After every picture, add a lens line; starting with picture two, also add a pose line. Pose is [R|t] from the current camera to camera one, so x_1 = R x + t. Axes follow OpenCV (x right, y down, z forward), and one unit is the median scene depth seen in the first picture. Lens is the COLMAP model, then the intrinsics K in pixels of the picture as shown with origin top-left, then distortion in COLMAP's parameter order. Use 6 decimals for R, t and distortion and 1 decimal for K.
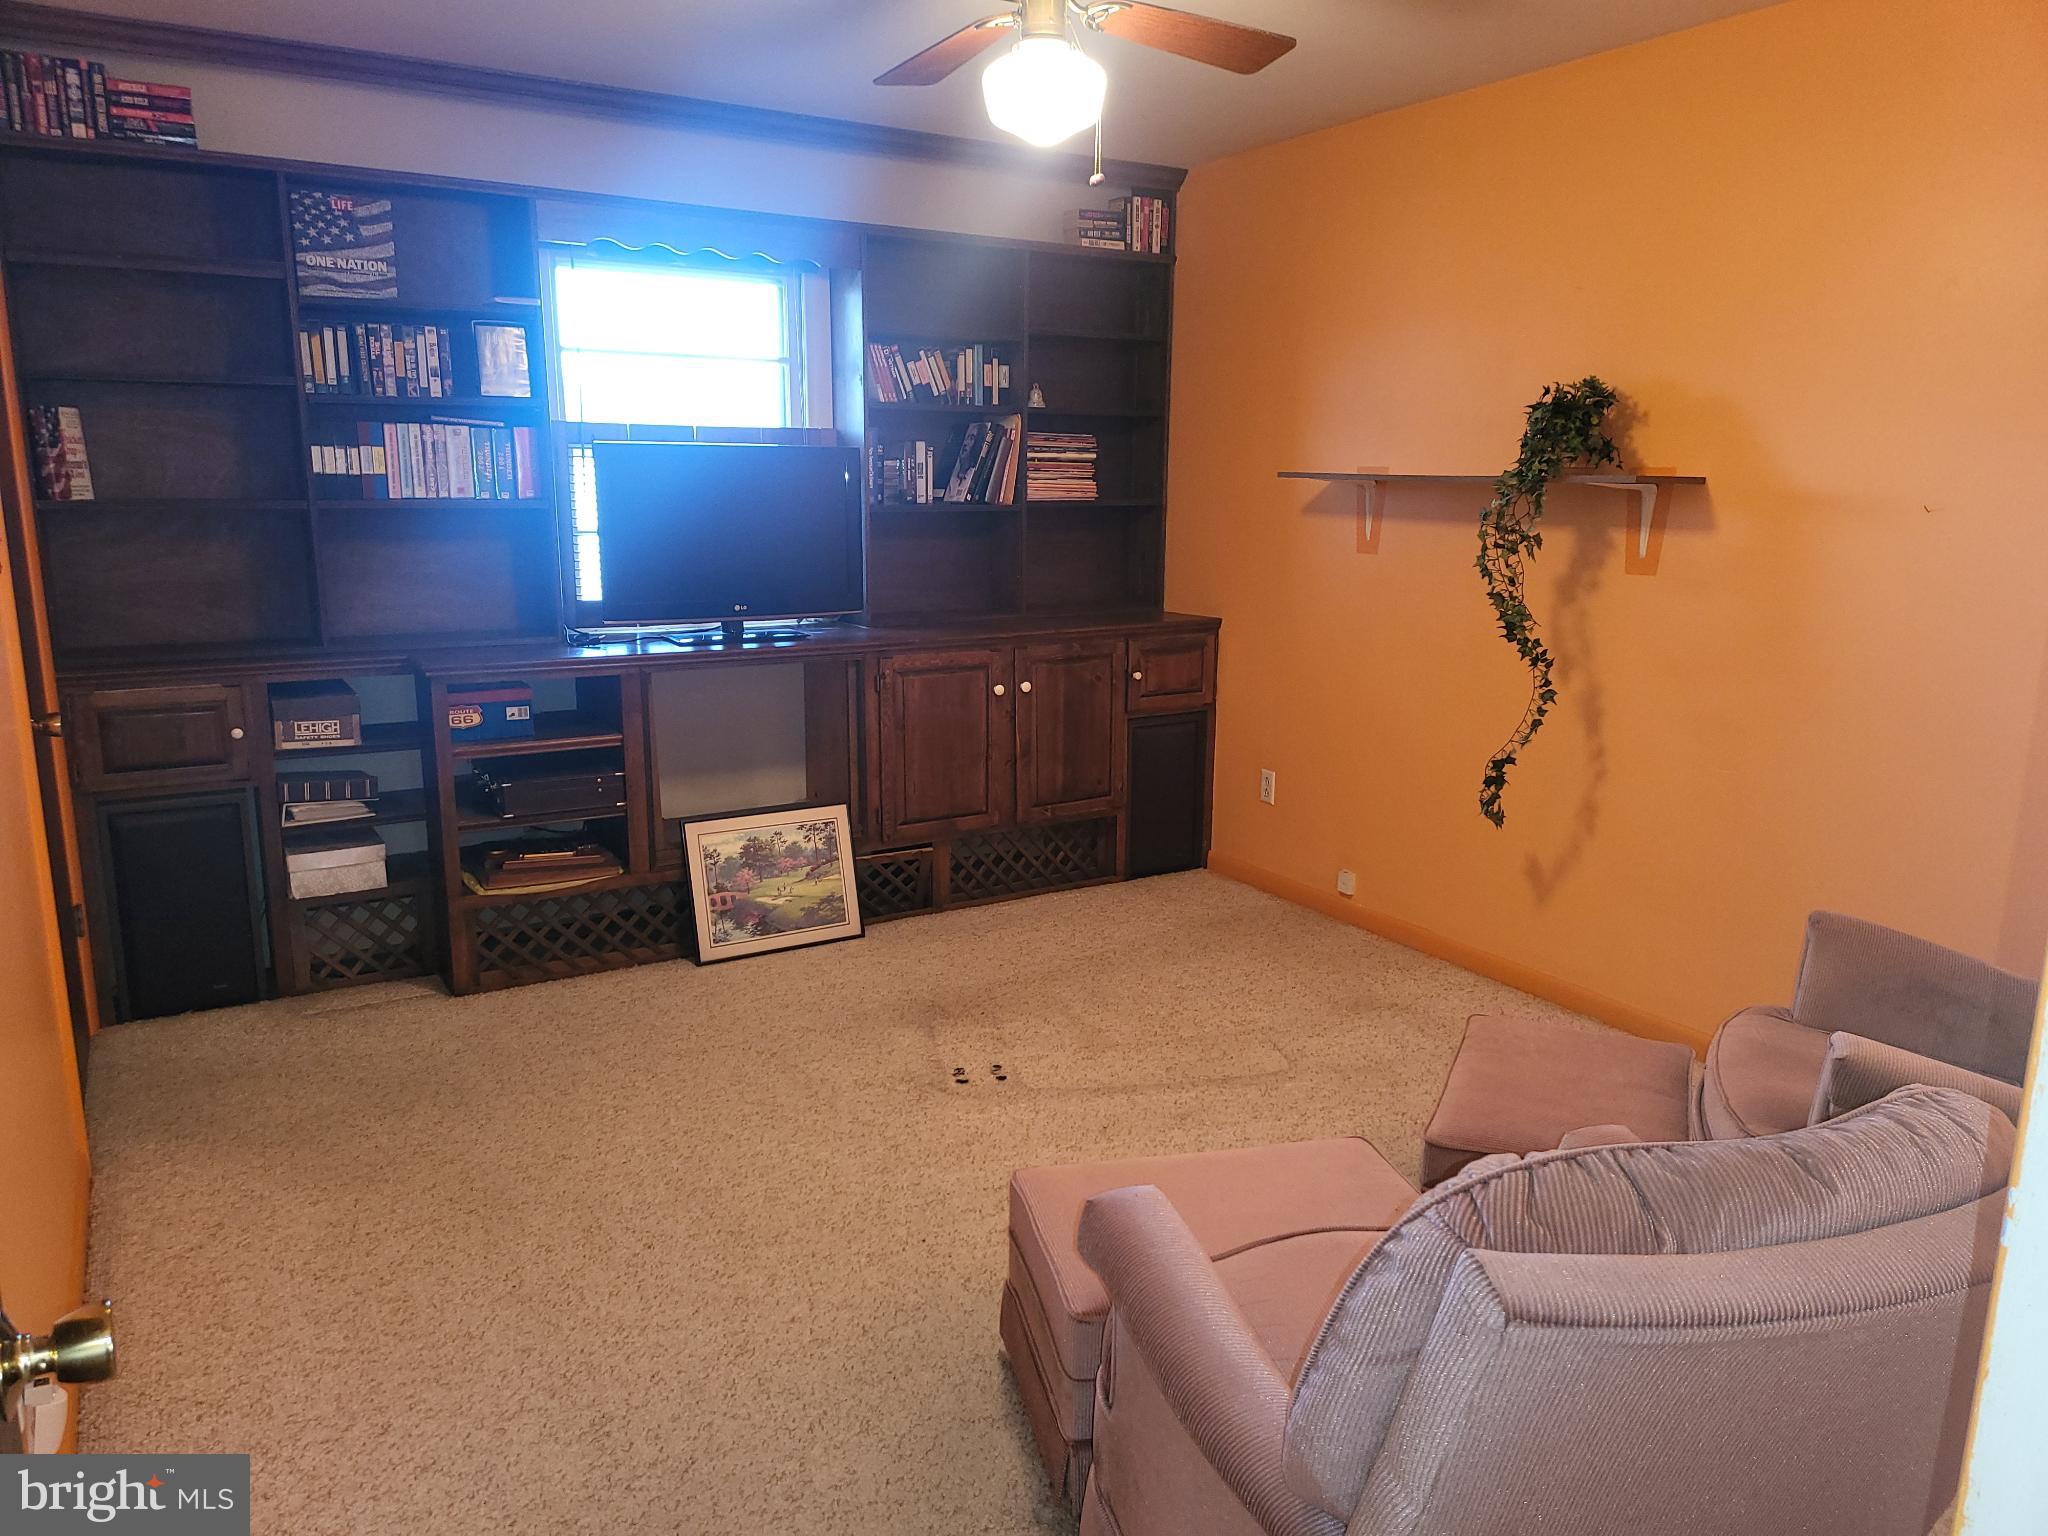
lens RADIAL K [[1440.4, 0, 1017.7], [0, 1440.4, 776.7], [0, 0, 1]] dist [0.076515, -0.085382]
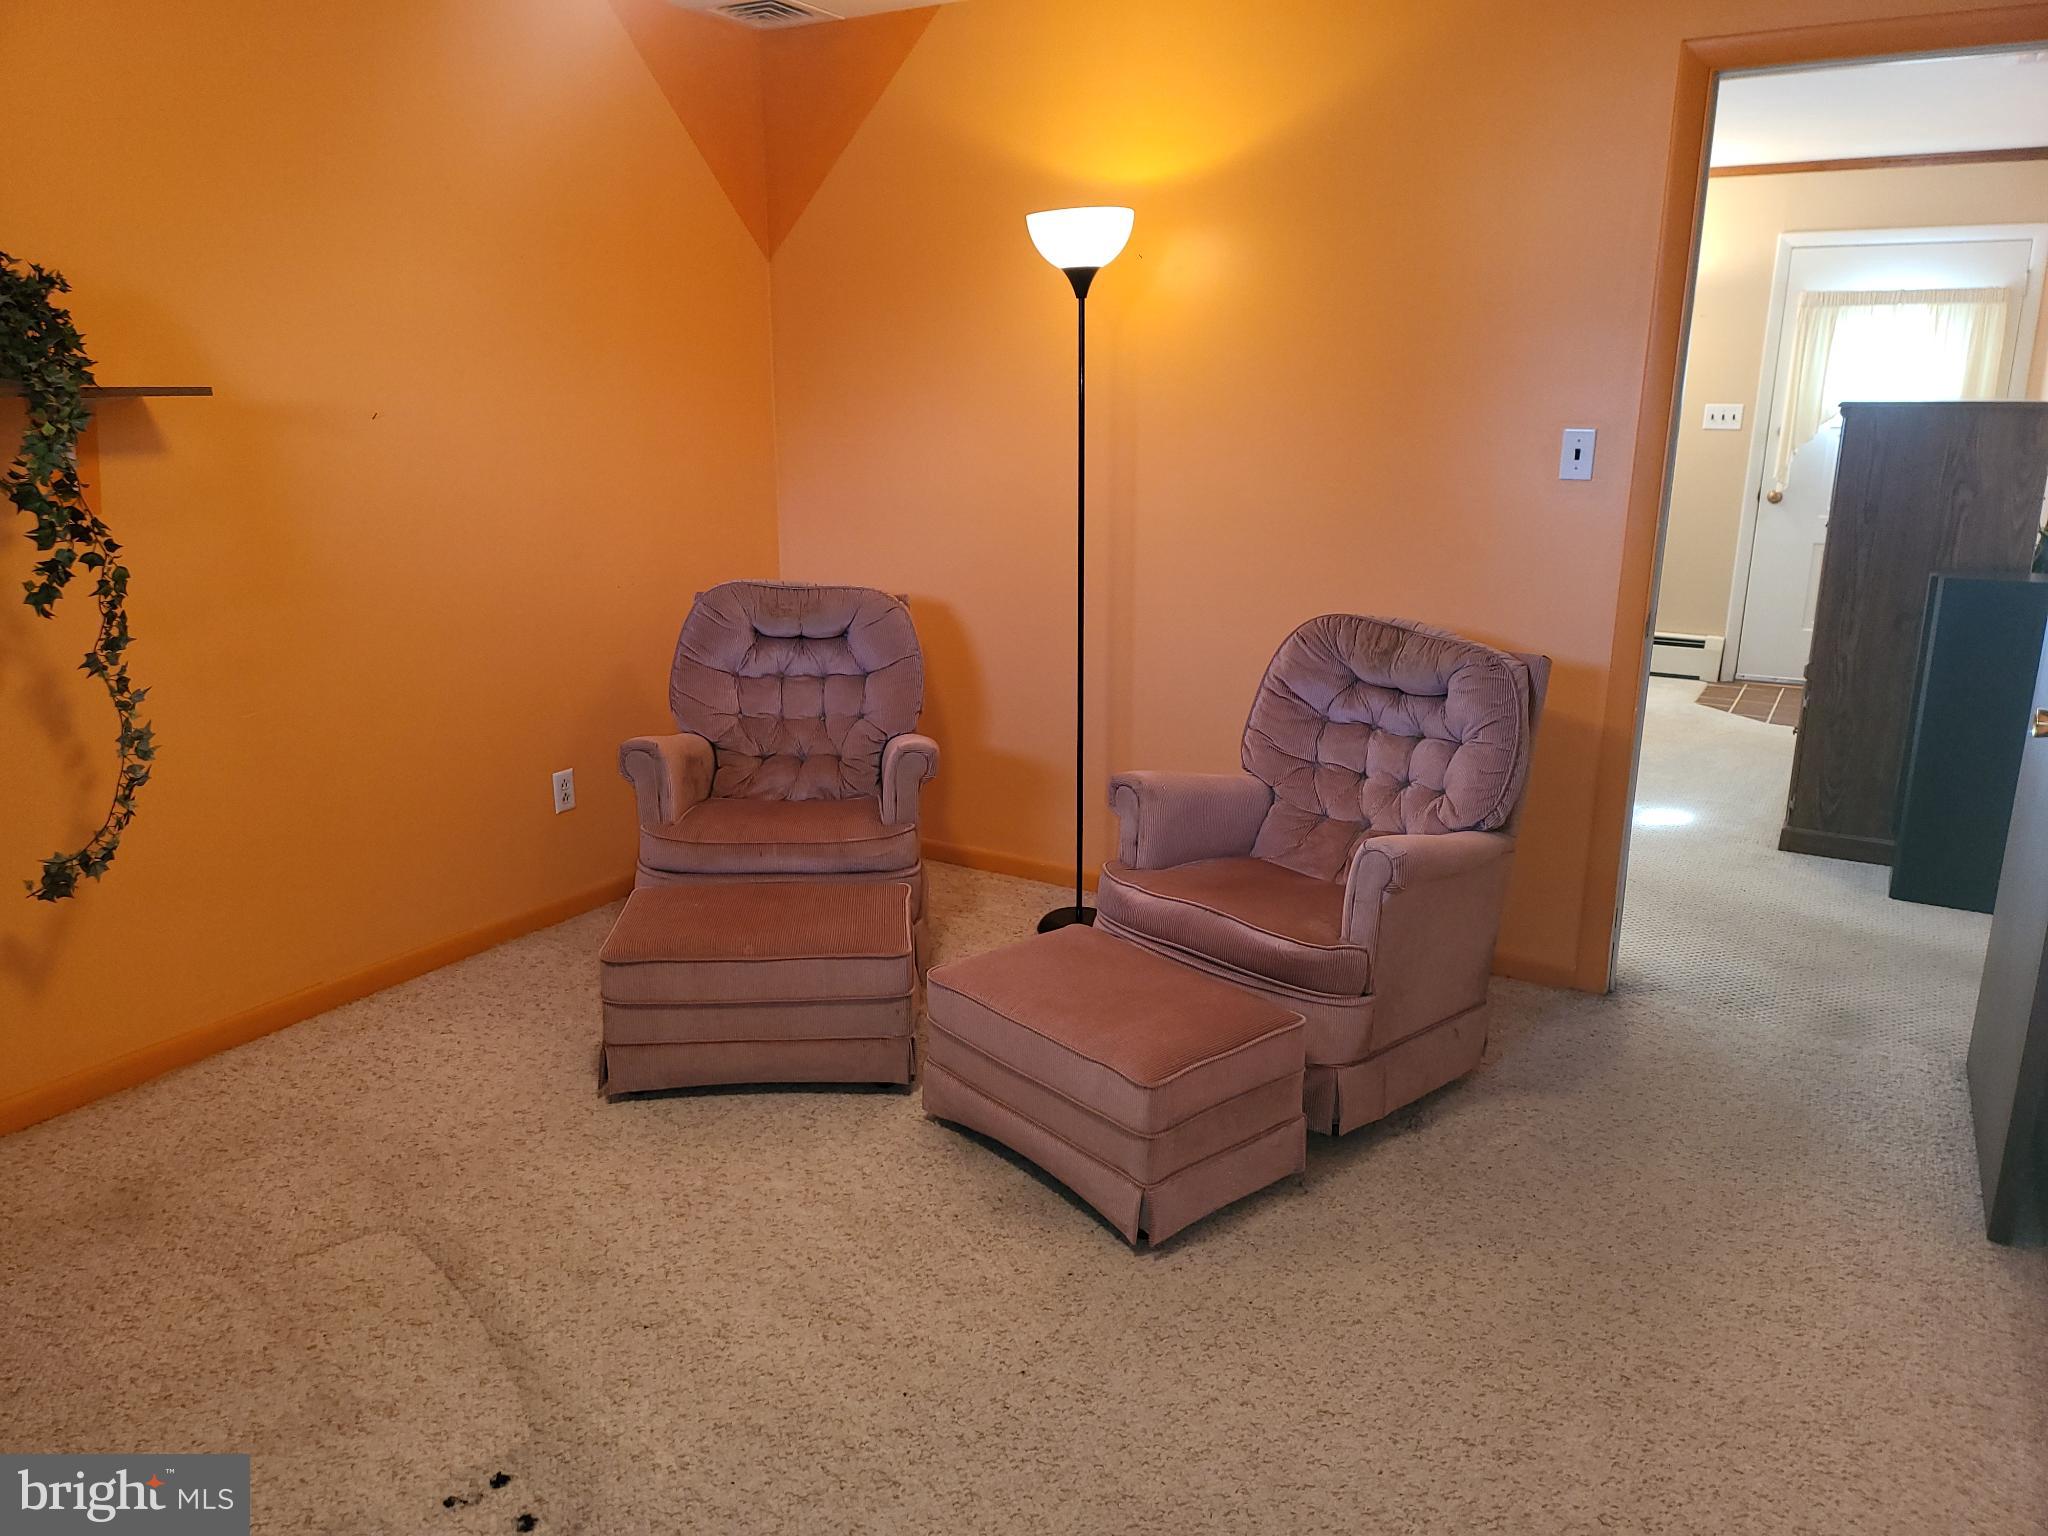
lens RADIAL K [[1440.4, 0, 1013.7], [0, 1440.4, 777.5], [0, 0, 1]] dist [0.076515, -0.085382]
pose [[-0.485650, -0.227975, 0.843903, -0.502568], [0.171730, 0.921700, 0.347819, -0.196156], [-0.857119, 0.313842, -0.408473, 0.935544]]
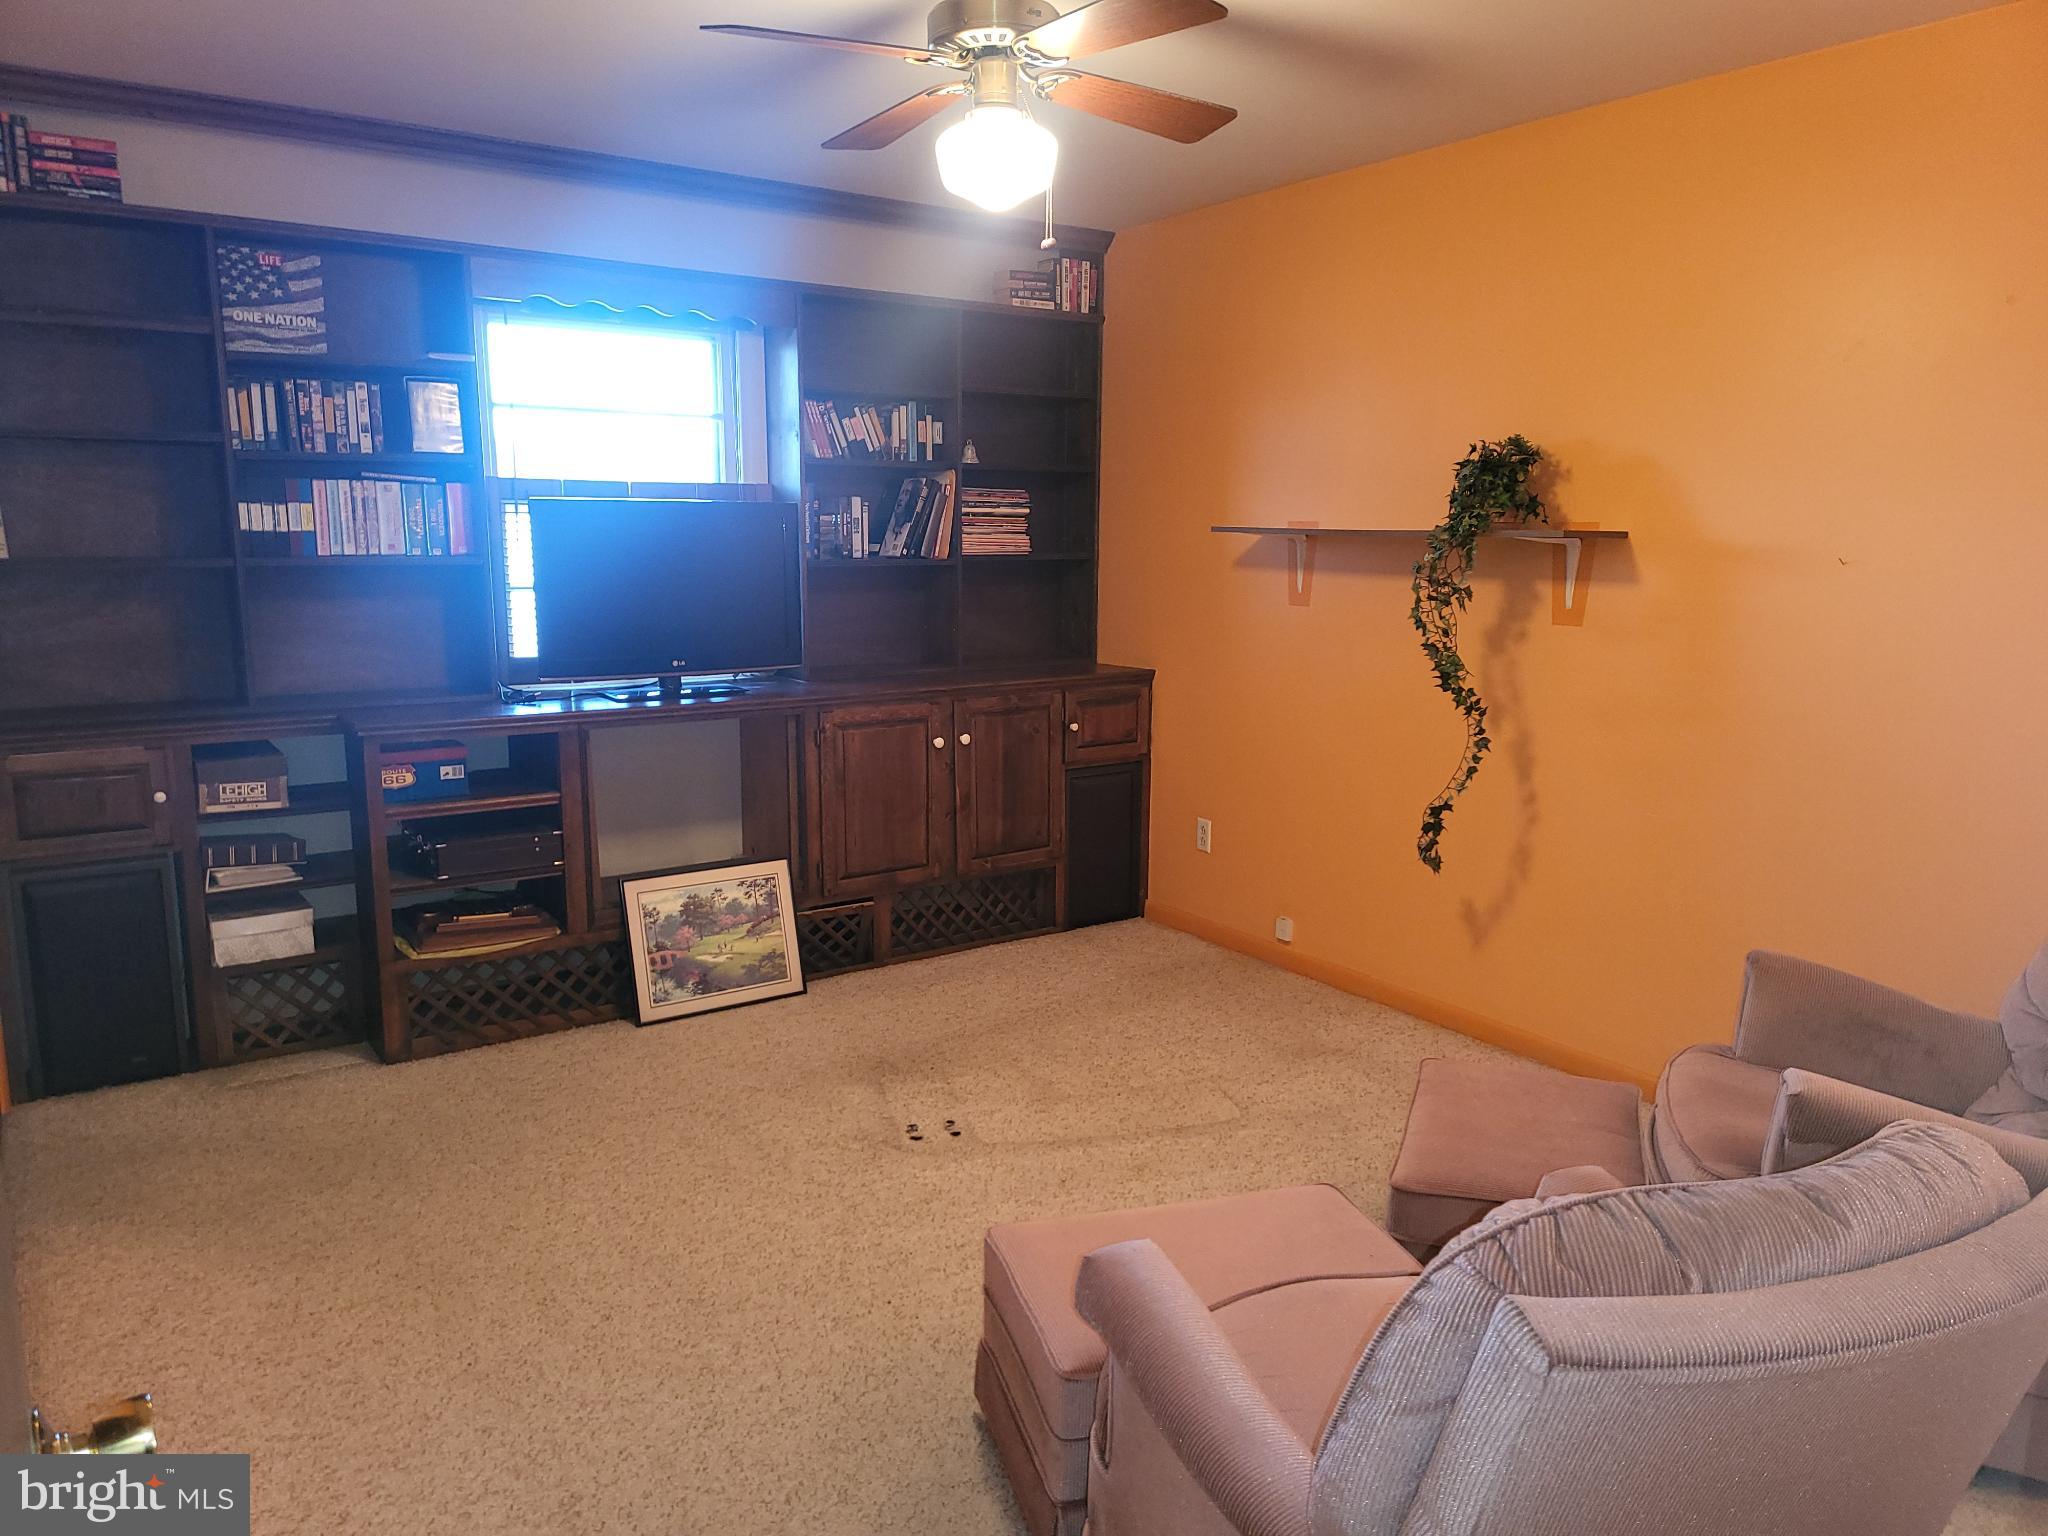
lens RADIAL K [[1440.4, 0, 1009.1], [0, 1440.4, 782.0], [0, 0, 1]] dist [0.076515, -0.085382]
pose [[0.998312, -0.012384, 0.056751, -0.026641], [0.014136, 0.999433, -0.030565, -0.002058], [-0.056340, 0.031316, 0.997920, -0.001761]]
